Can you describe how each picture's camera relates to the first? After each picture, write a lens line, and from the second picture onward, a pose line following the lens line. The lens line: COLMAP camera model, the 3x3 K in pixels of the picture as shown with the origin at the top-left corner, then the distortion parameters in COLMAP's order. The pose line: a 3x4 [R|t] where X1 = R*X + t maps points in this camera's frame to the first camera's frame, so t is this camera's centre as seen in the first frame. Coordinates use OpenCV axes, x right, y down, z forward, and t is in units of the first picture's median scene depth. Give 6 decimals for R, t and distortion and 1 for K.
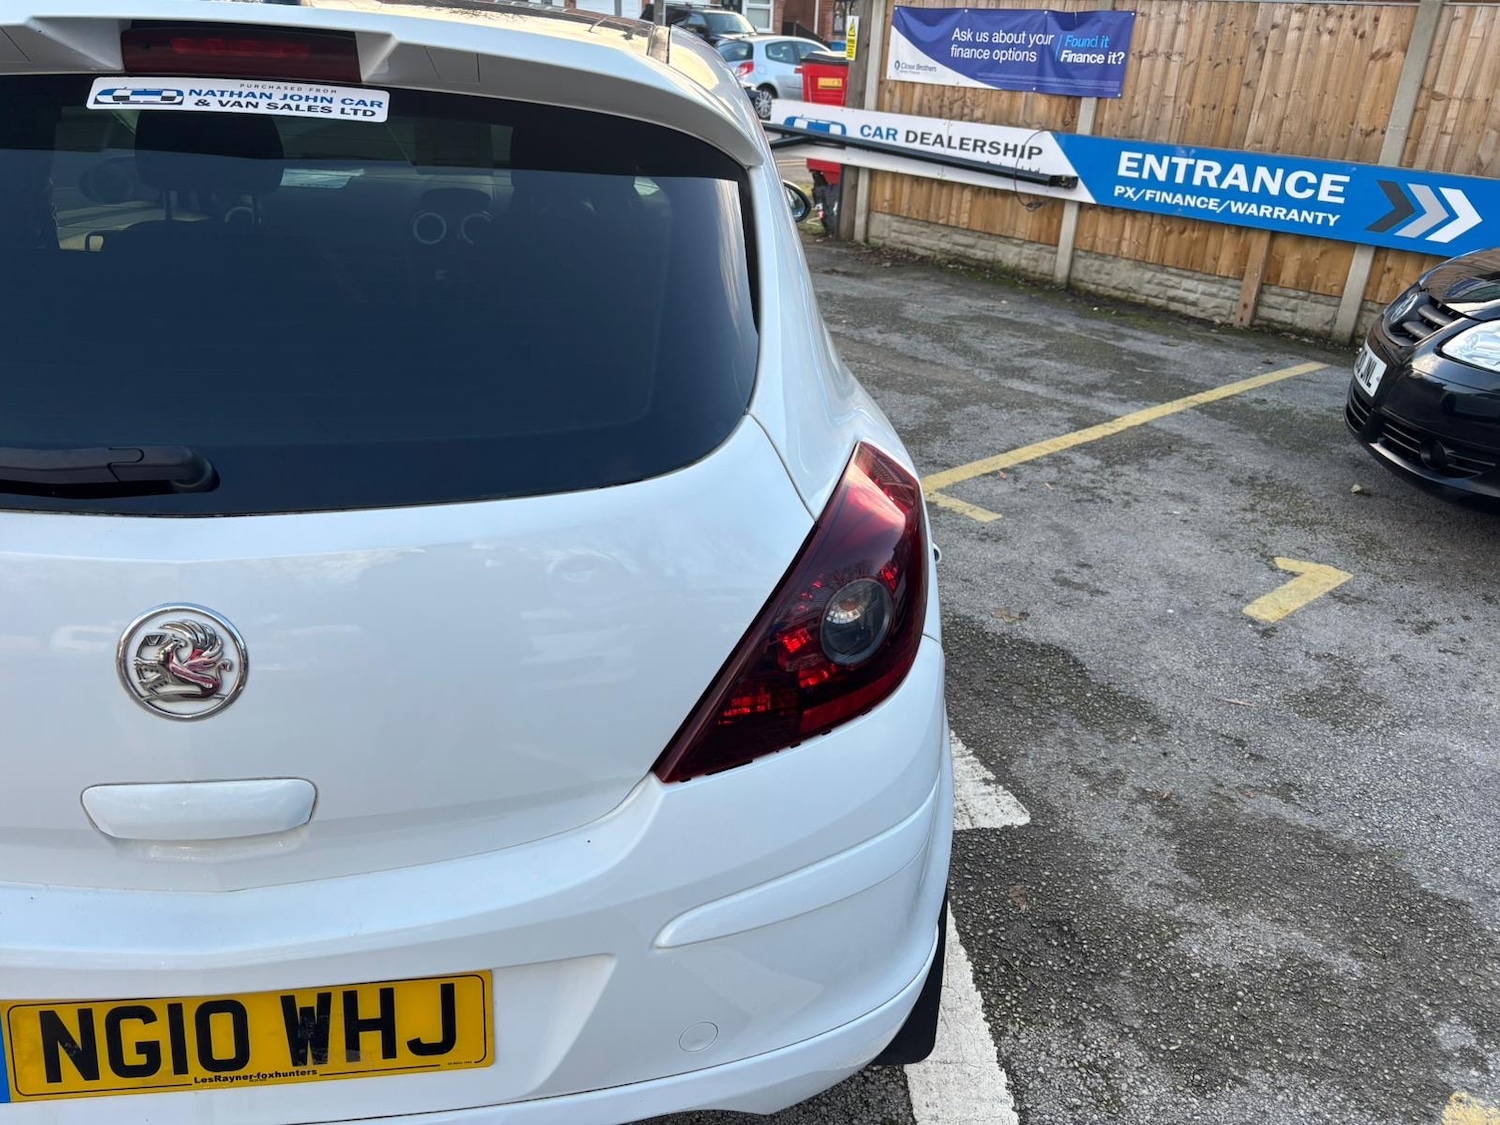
lens RADIAL K [[1146.7, 0, 748.7], [0, 1146.7, 549.7], [0, 0, 1]] dist [0.014110, 0.017517]
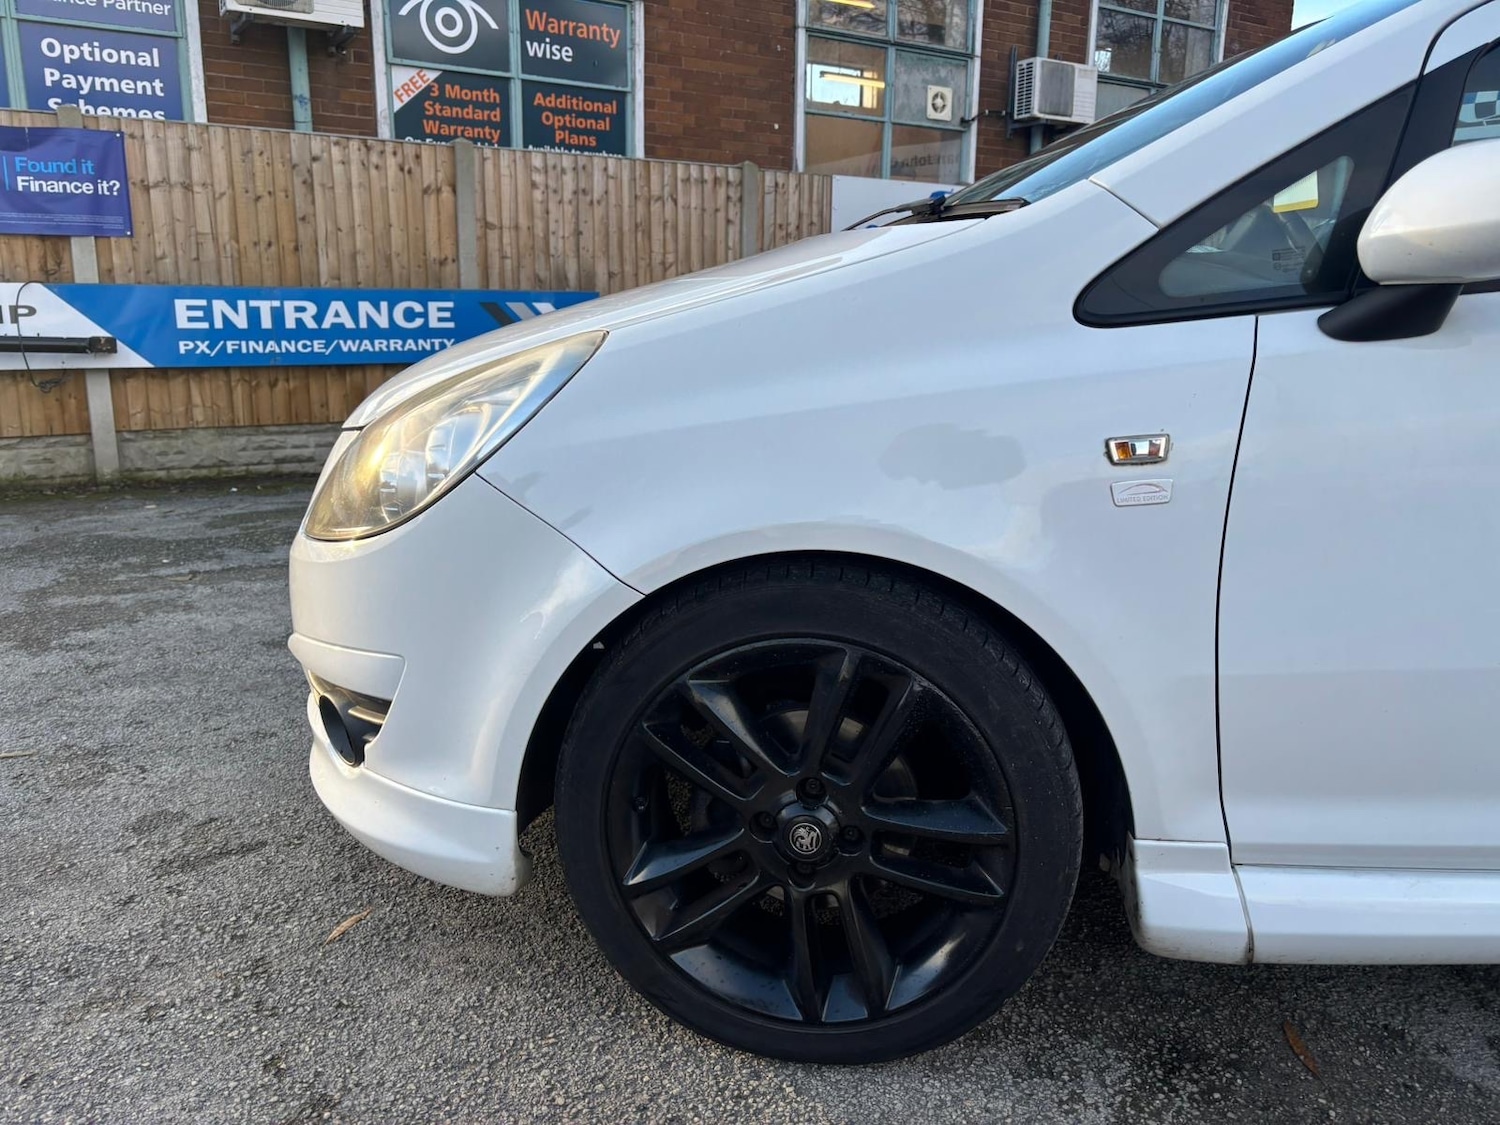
lens RADIAL K [[1139.8, 0, 767.9], [0, 1139.8, 543.7], [0, 0, 1]] dist [0.044228, -0.044073]
pose [[0.166390, -0.251347, 0.953488, -0.415569], [0.405402, 0.898901, 0.166212, -0.165108], [-0.898868, 0.358890, 0.251464, 0.506660]]
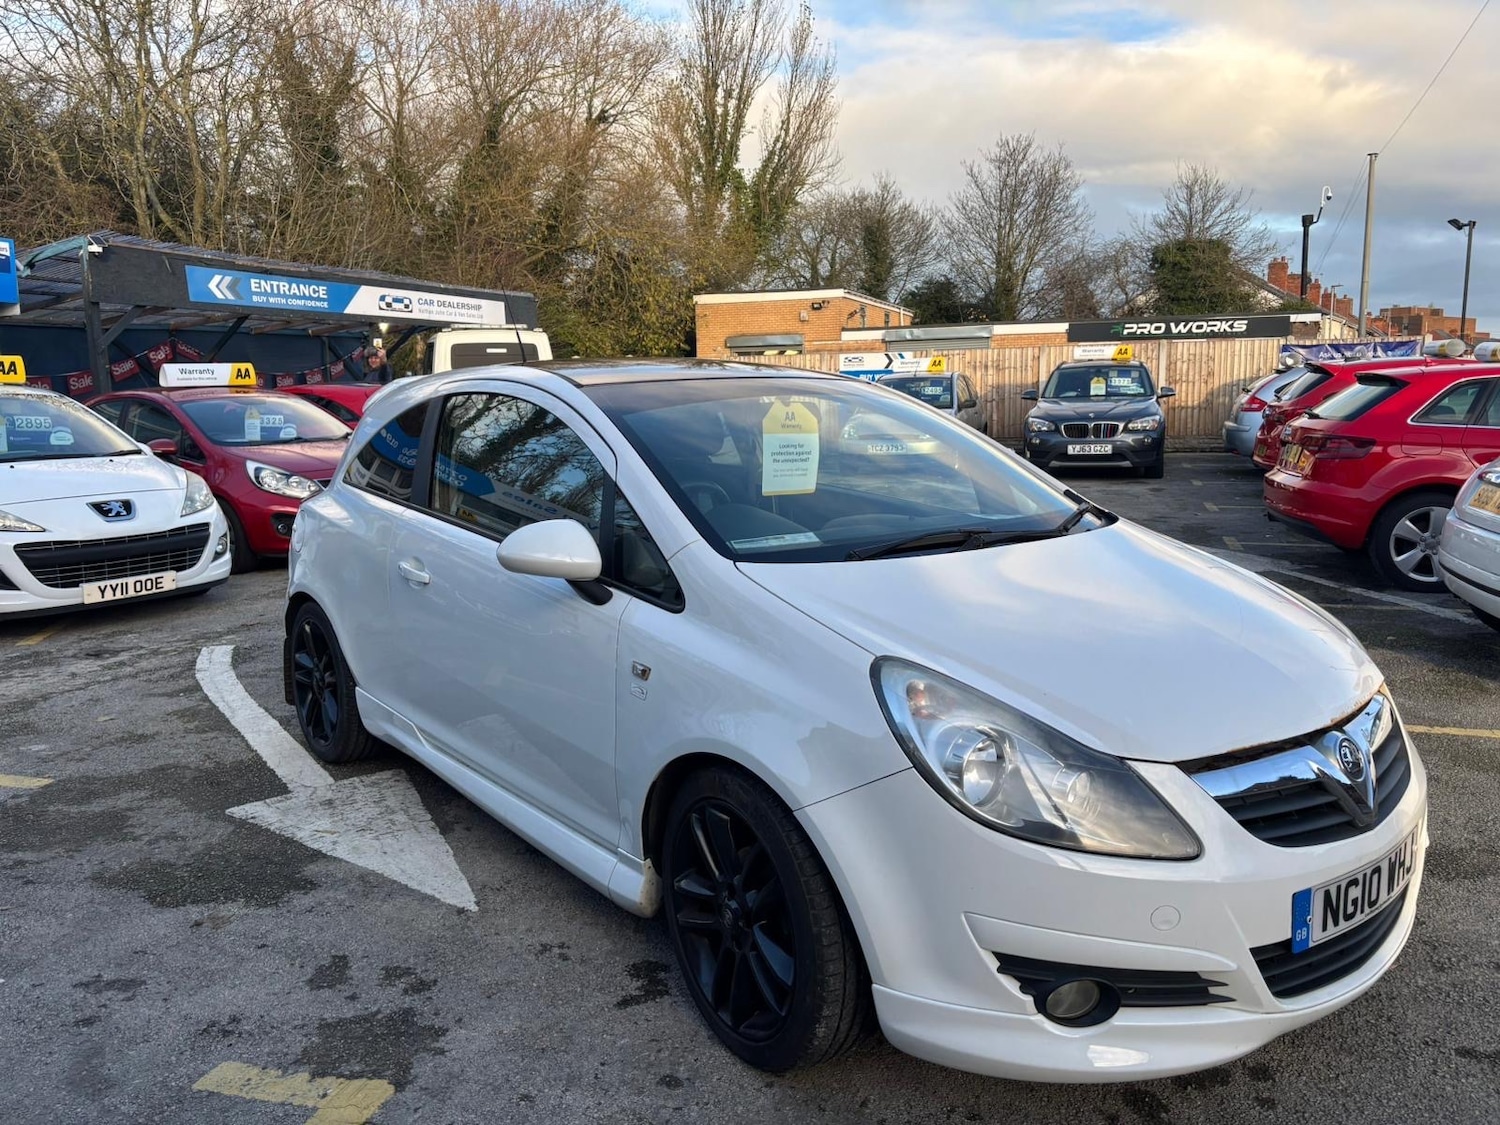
lens RADIAL K [[1146.7, 0, 748.7], [0, 1146.7, 549.7], [0, 0, 1]] dist [0.014110, 0.017517]
pose [[-0.849813, 0.044283, -0.525221, 0.152456], [-0.237659, 0.857229, 0.456811, -0.333890], [0.470464, 0.513028, -0.717960, 0.779113]]
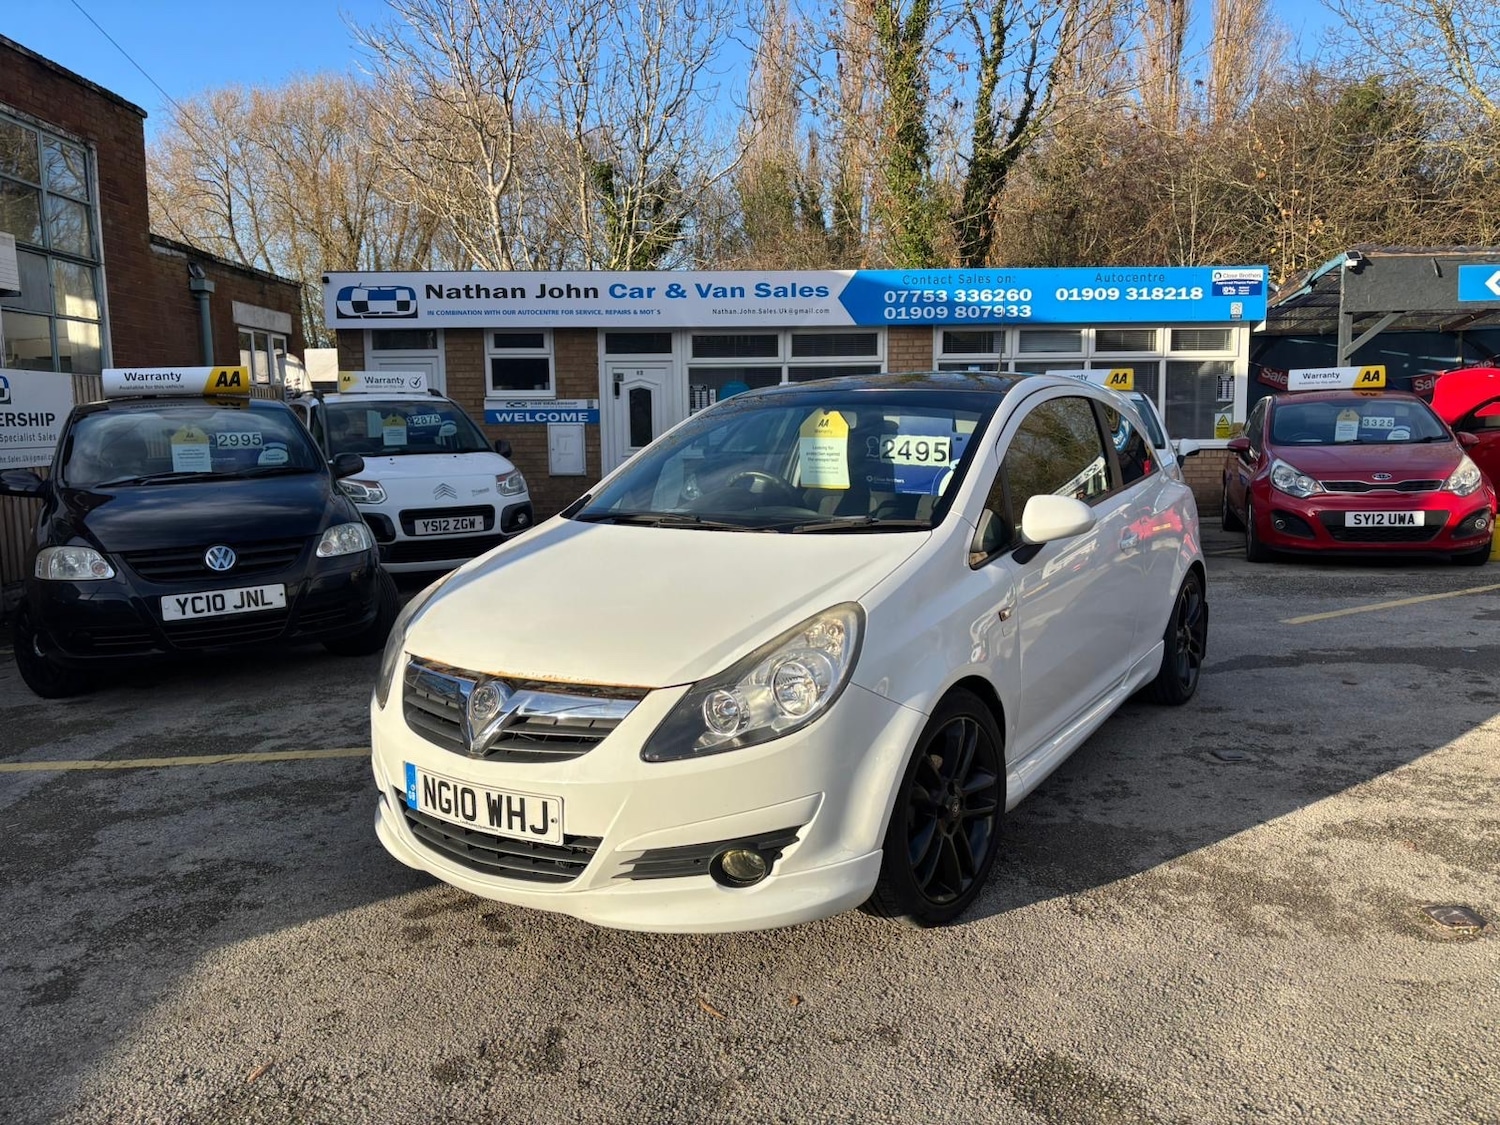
lens RADIAL K [[1127.8, 0, 763.3], [0, 1127.8, 555.1], [0, 0, 1]] dist [0.066554, -0.077495]
pose [[-0.765251, -0.113603, 0.633629, -0.447479], [0.249277, 0.855214, 0.454389, -0.374622], [-0.593509, 0.505671, -0.626135, 0.820568]]
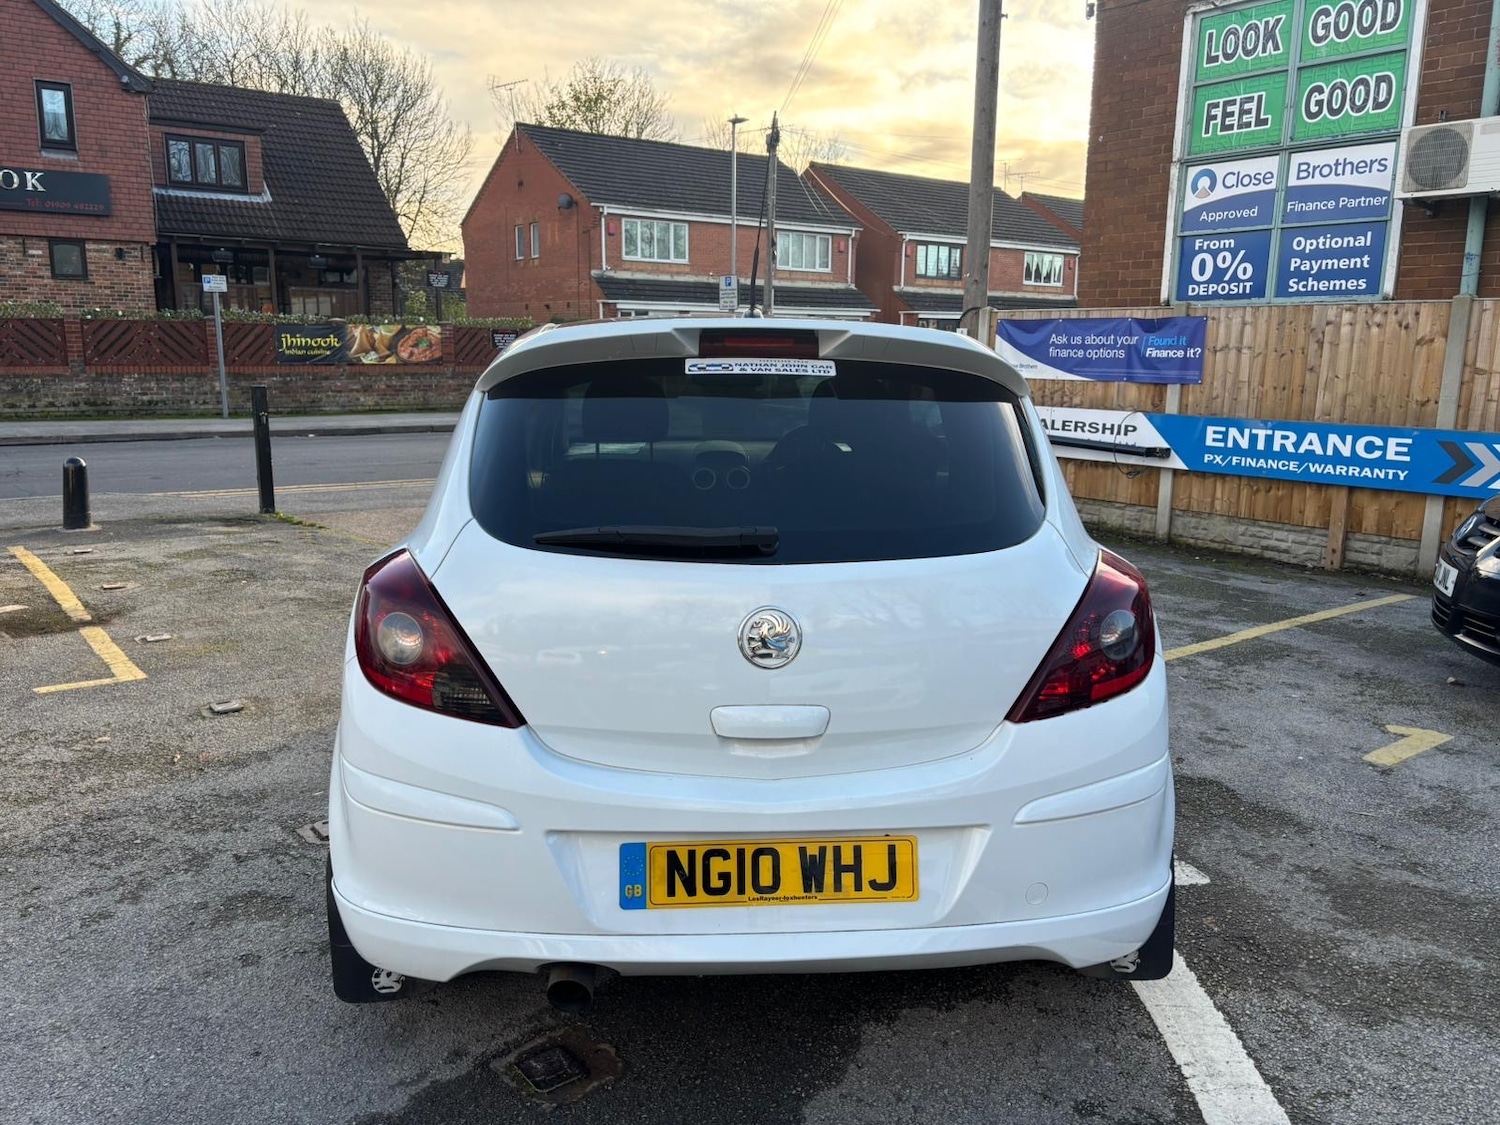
lens RADIAL K [[1140.7, 0, 759.8], [0, 1140.7, 564.2], [0, 0, 1]] dist [0.045483, -0.037001]
pose [[0.997752, -0.021022, -0.063638, -0.058396], [0.005389, 0.971623, -0.236472, 0.064153], [0.066804, 0.235597, 0.969552, -0.128110]]
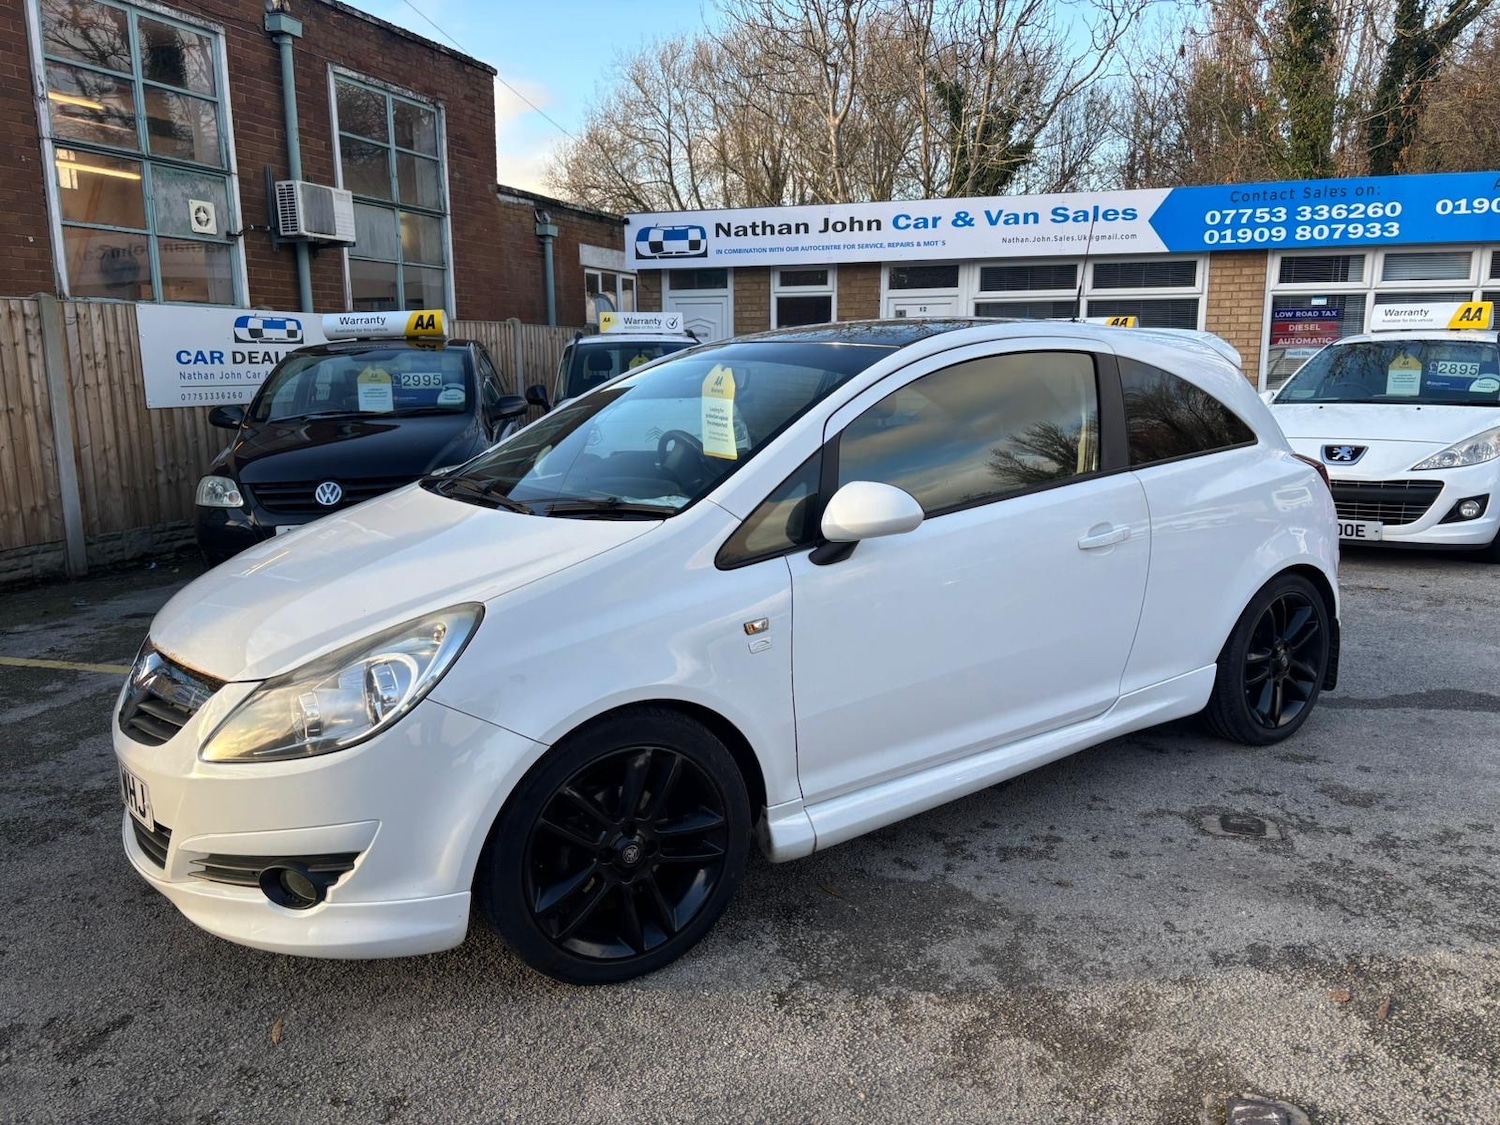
lens RADIAL K [[1138.0, 0, 768.1], [0, 1138.0, 557.0], [0, 0, 1]] dist [0.048564, -0.048317]
pose [[-0.479763, -0.196350, 0.855145, -0.552109], [0.351507, 0.849992, 0.392373, -0.289573], [-0.803909, 0.488836, -0.338777, 0.606114]]
